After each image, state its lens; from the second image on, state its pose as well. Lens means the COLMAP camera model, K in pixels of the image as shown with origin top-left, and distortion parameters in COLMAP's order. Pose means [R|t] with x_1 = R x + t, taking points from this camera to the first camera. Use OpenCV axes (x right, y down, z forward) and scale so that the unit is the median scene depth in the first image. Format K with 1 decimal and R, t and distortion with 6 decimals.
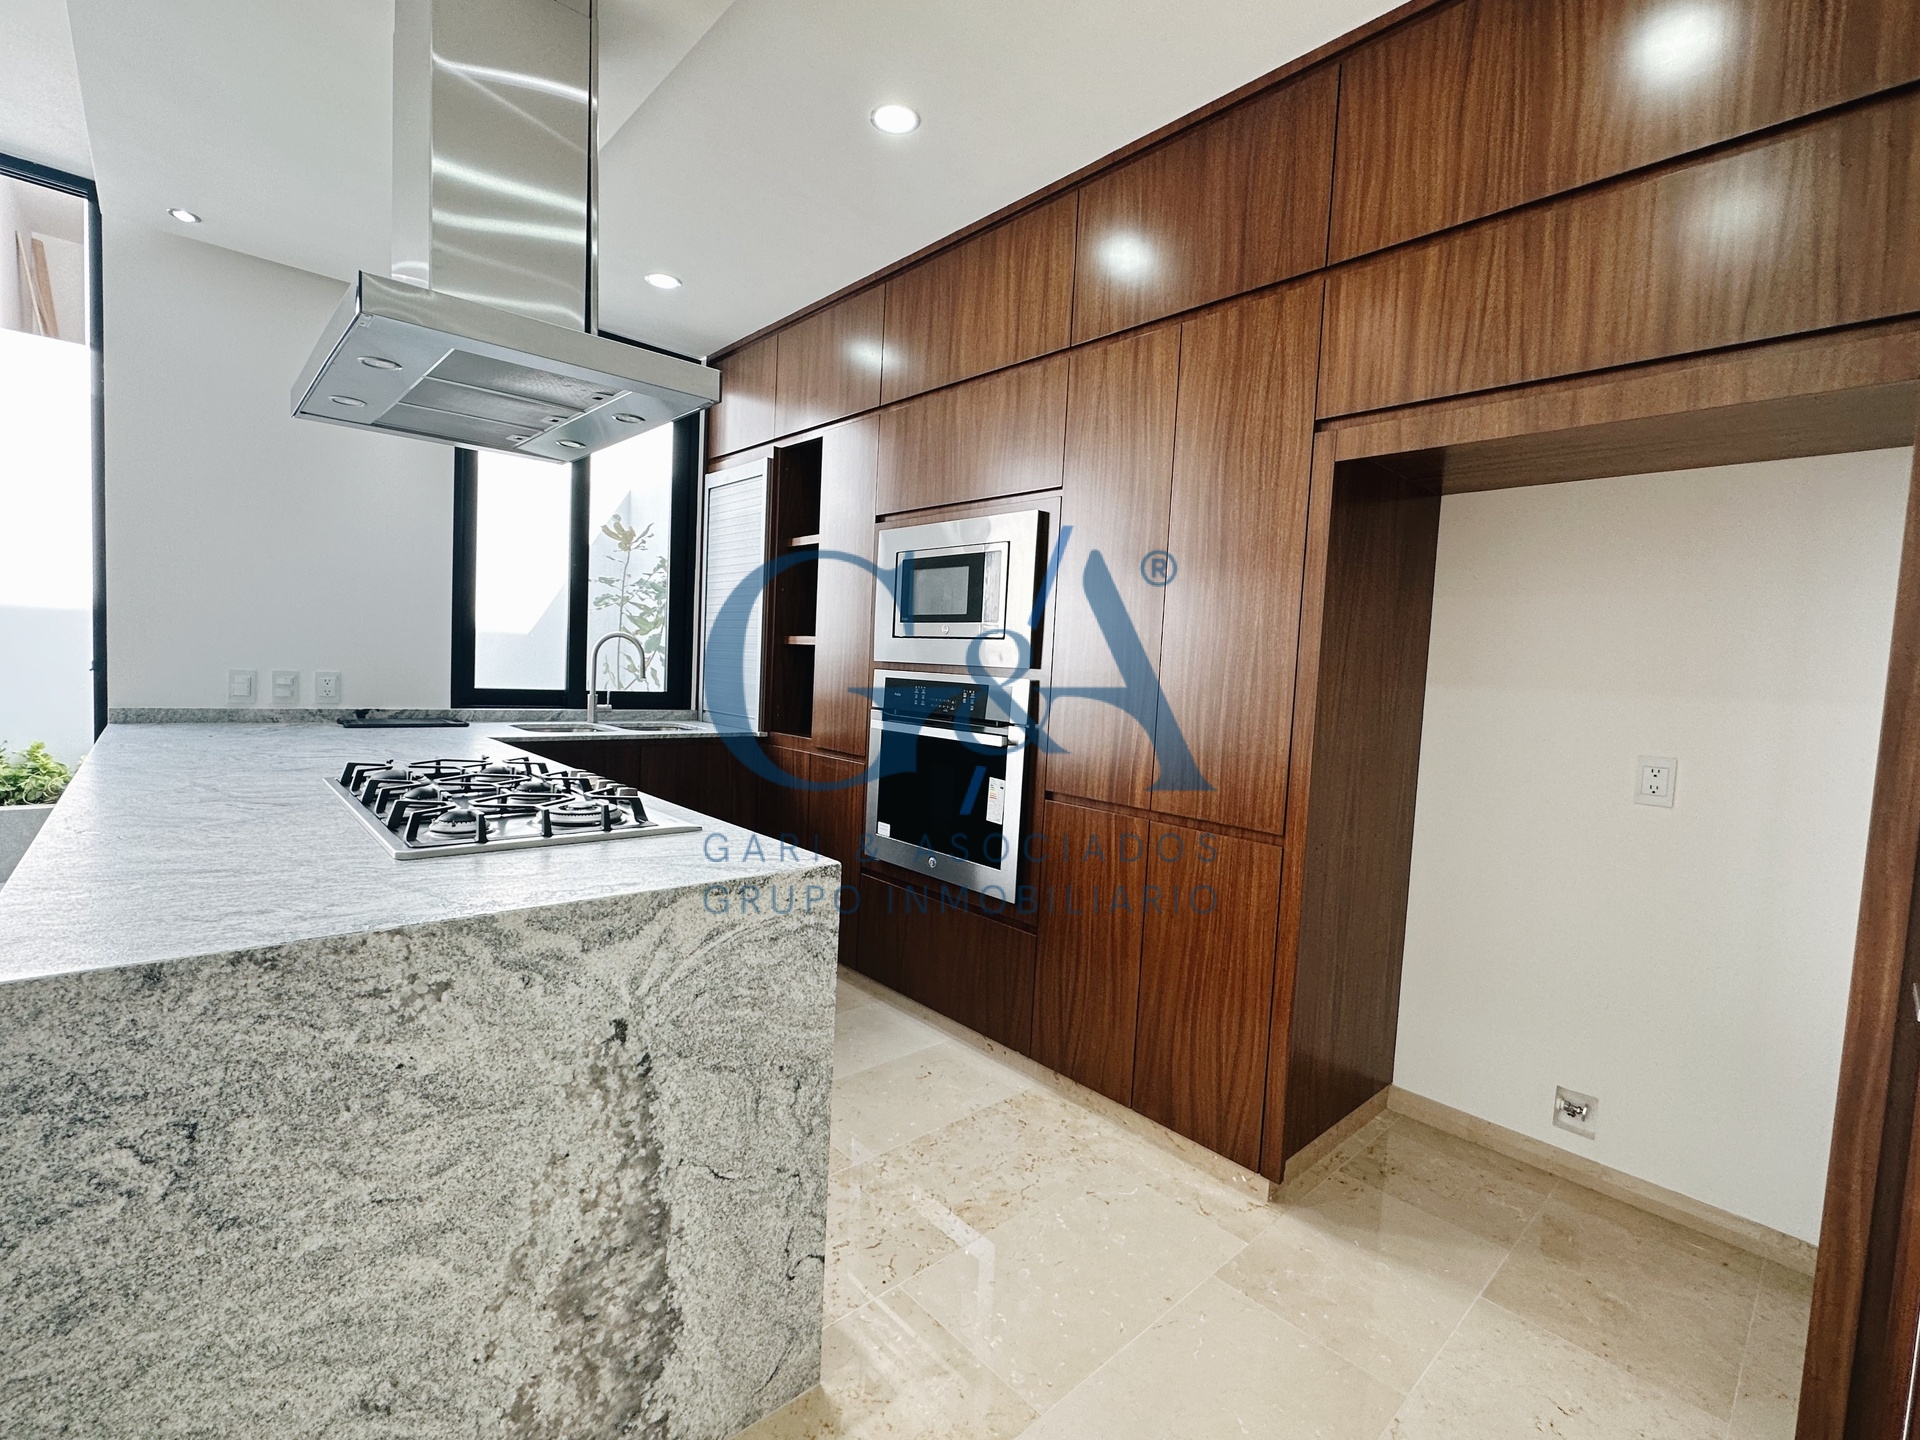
lens RADIAL K [[854.6, 0, 957.1], [0, 854.6, 717.9], [0, 0, 1]] dist [-0.003005, 0.000420]
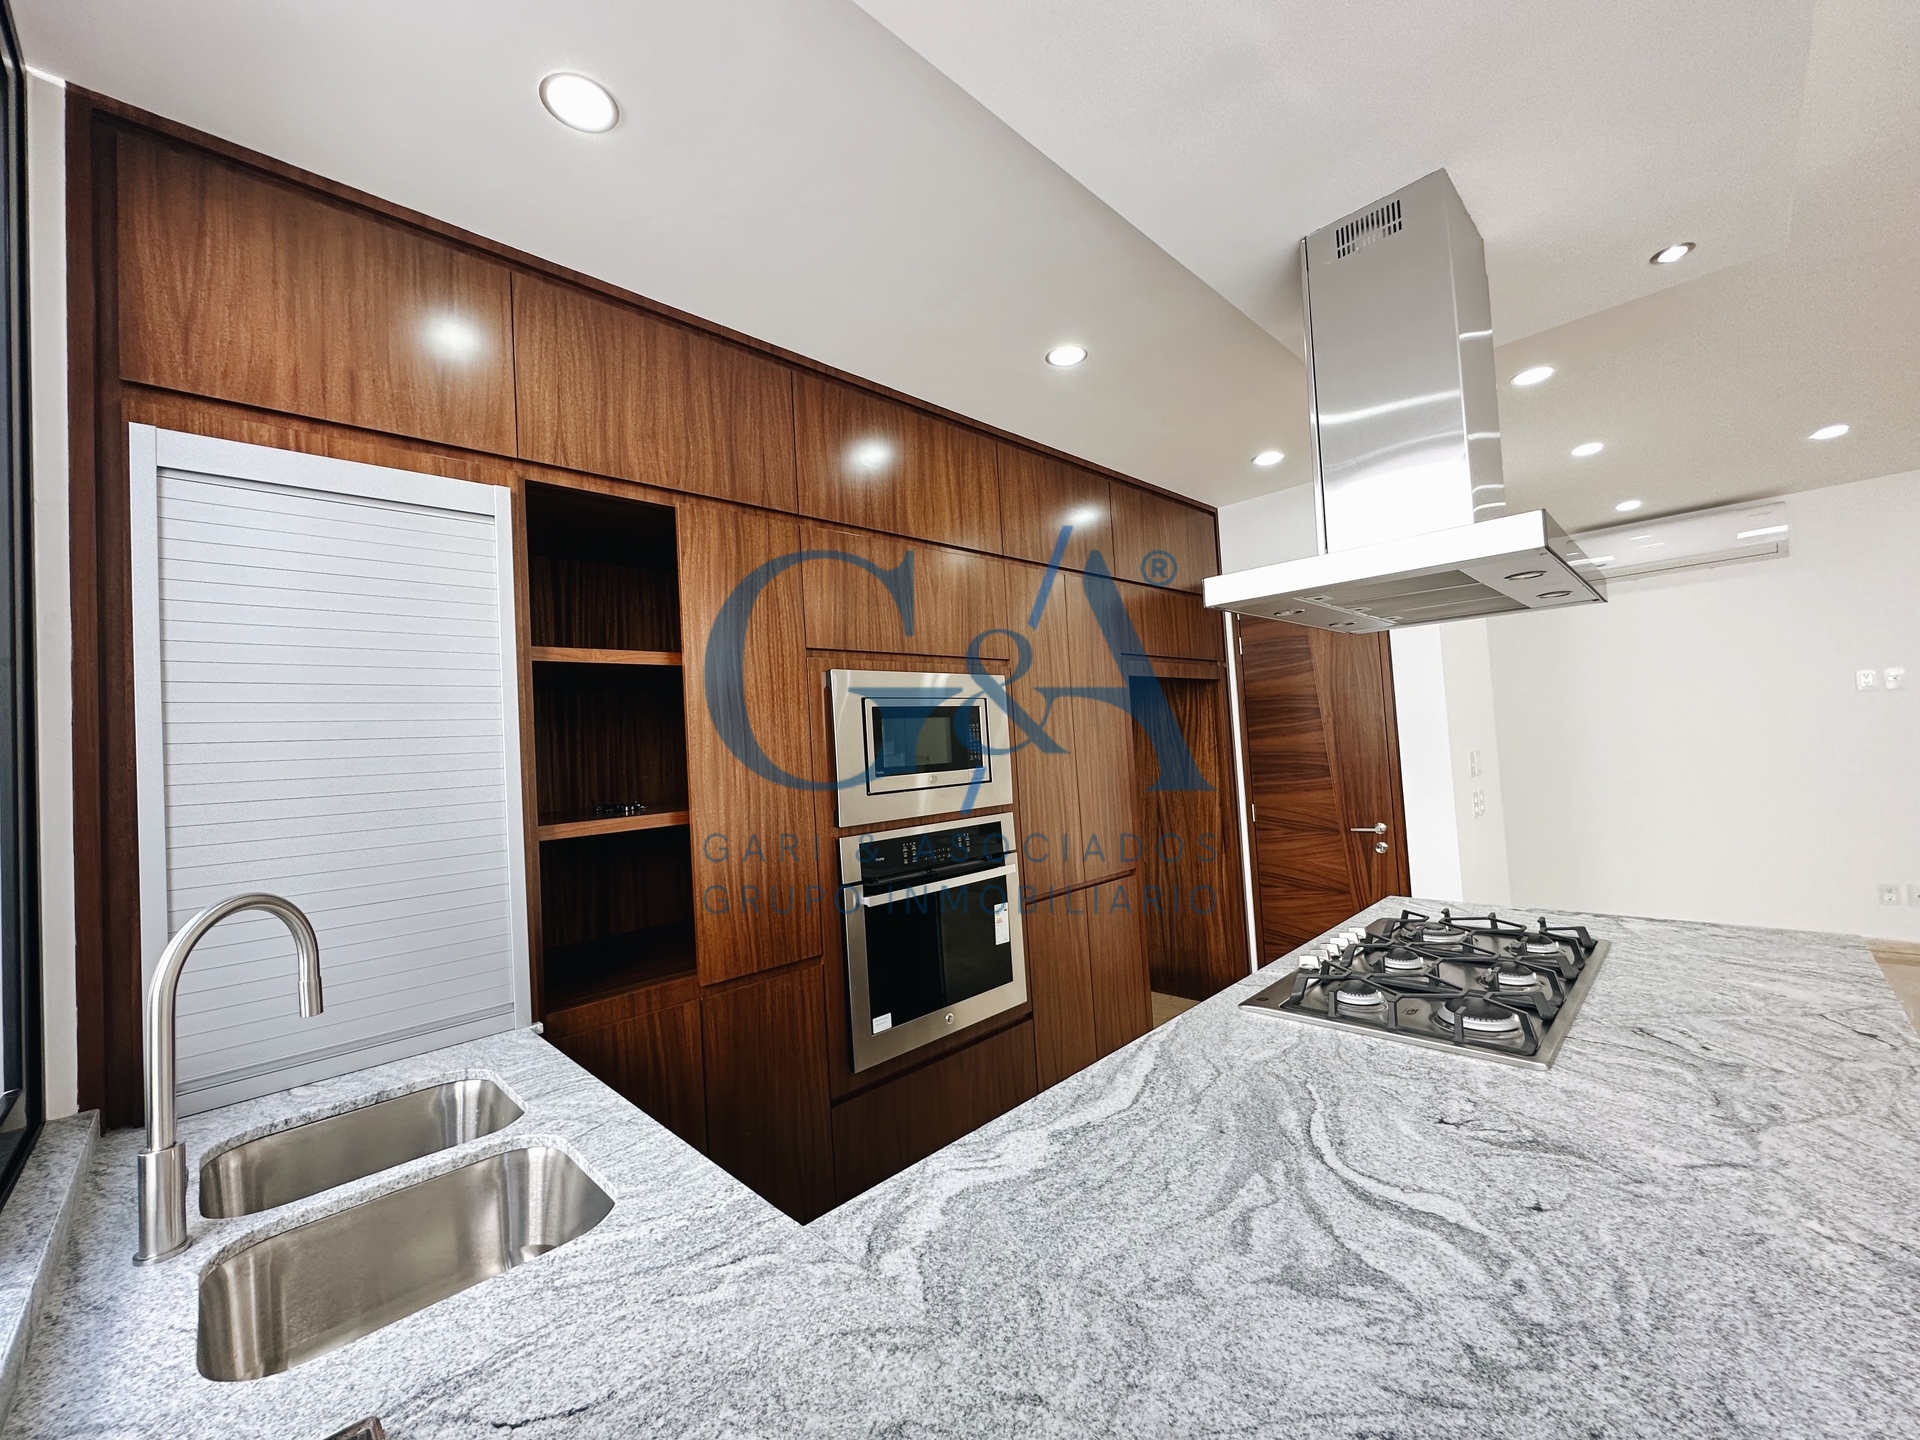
lens RADIAL K [[766.4, 0, 958.4], [0, 766.4, 717.7], [0, 0, 1]] dist [-0.003712, 0.000676]
pose [[-0.039274, -0.007221, 0.999202, -1.176297], [0.119339, 0.992783, 0.011866, -0.235533], [-0.992077, 0.119709, -0.038129, 1.289762]]
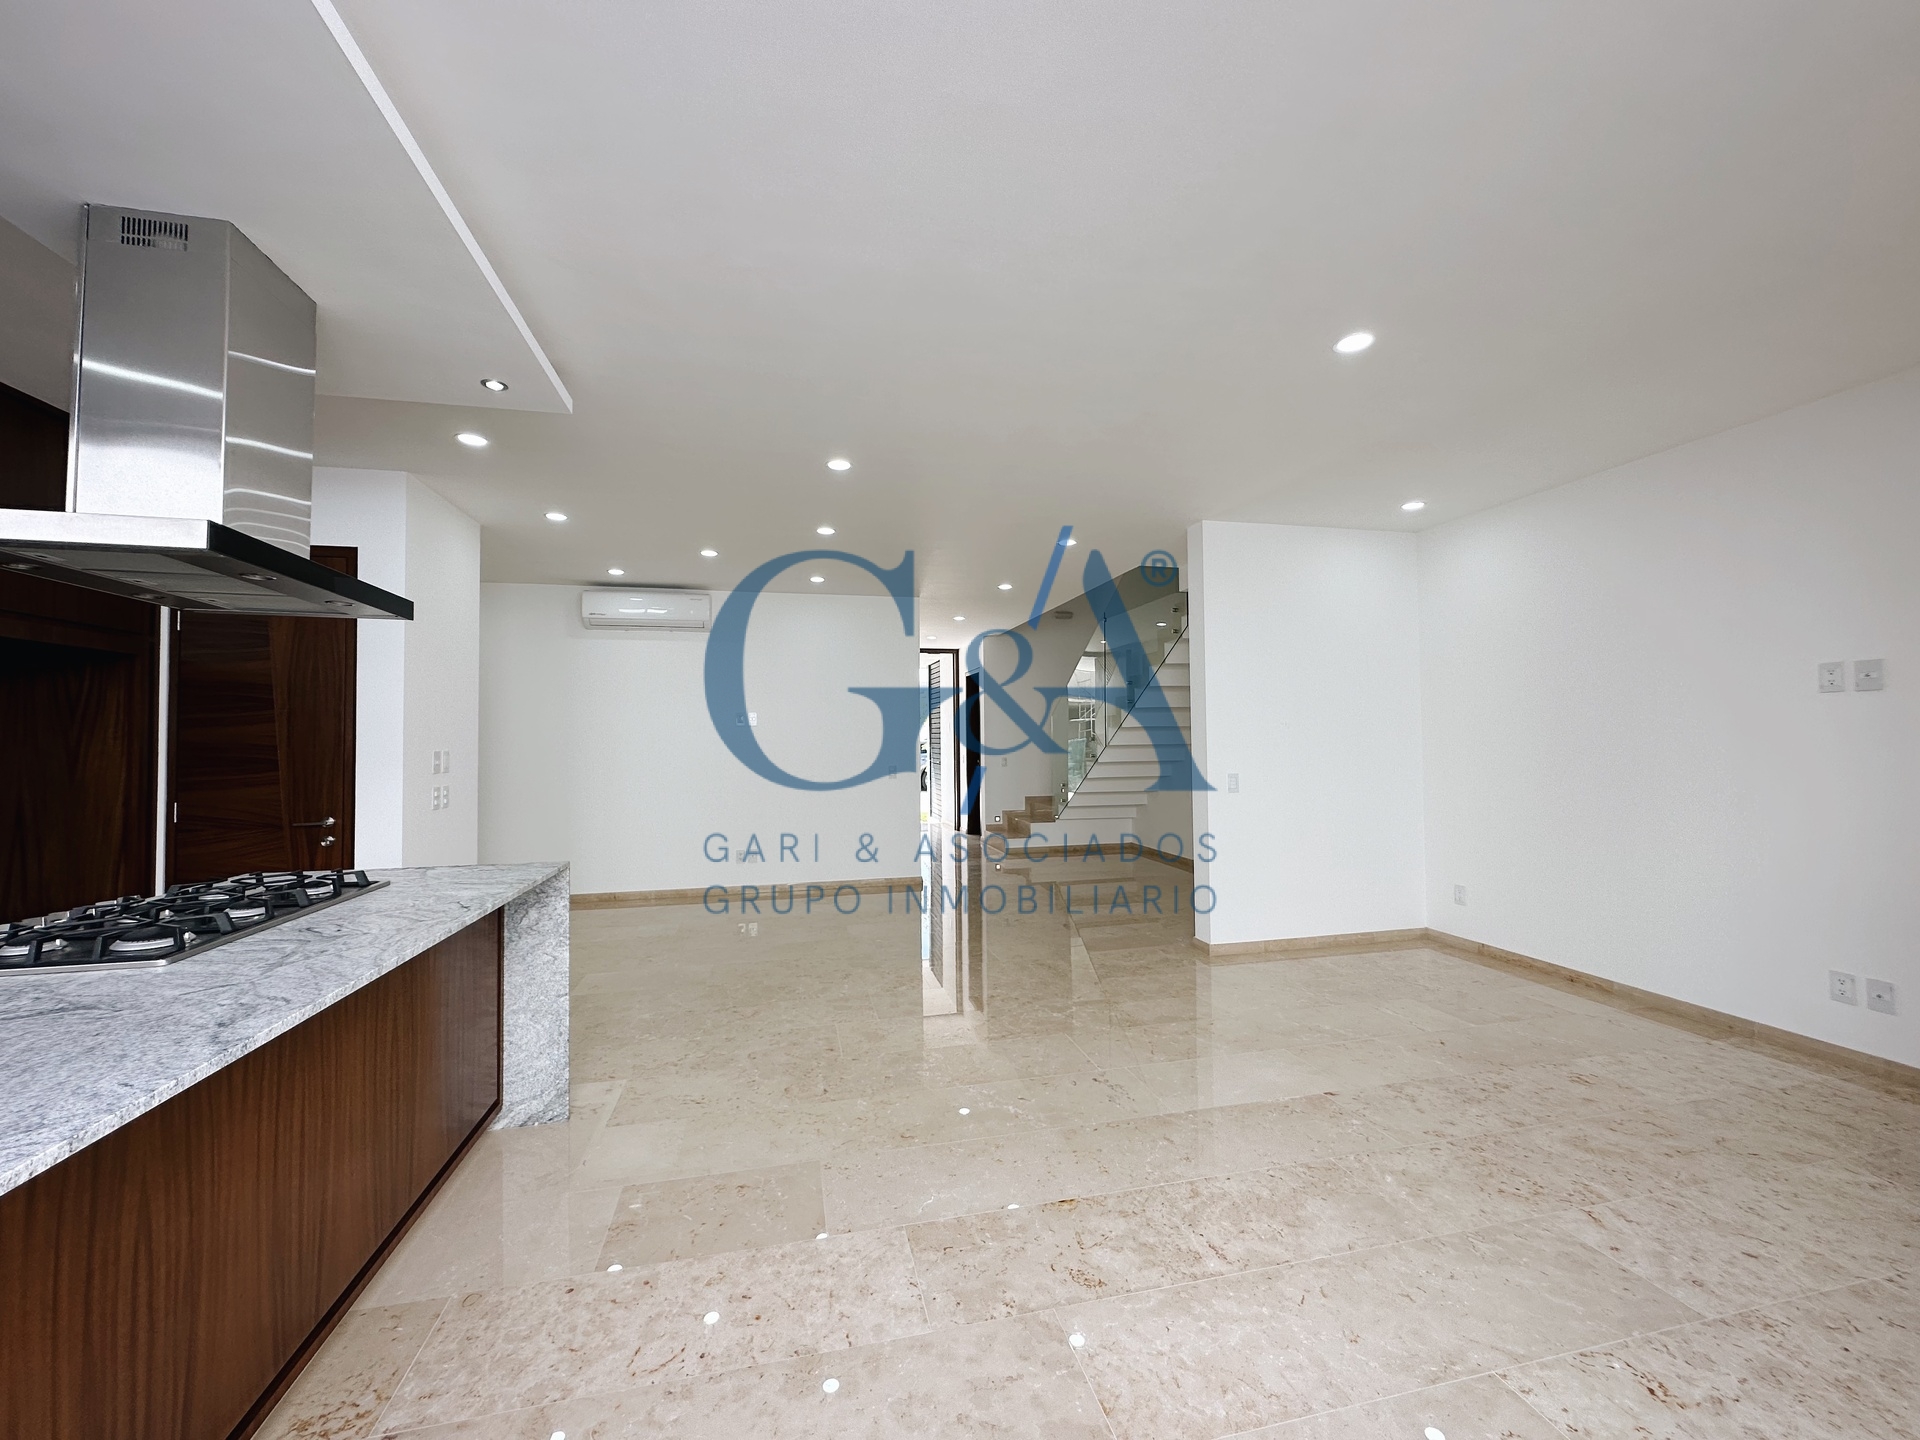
lens RADIAL K [[766.4, 0, 958.1], [0, 766.4, 721.5], [0, 0, 1]] dist [-0.003712, 0.000676]
pose [[-0.869367, -0.028760, 0.493330, -1.583863], [-0.003399, 0.998629, 0.052227, -0.182931], [-0.494156, 0.043728, -0.868273, 1.115541]]
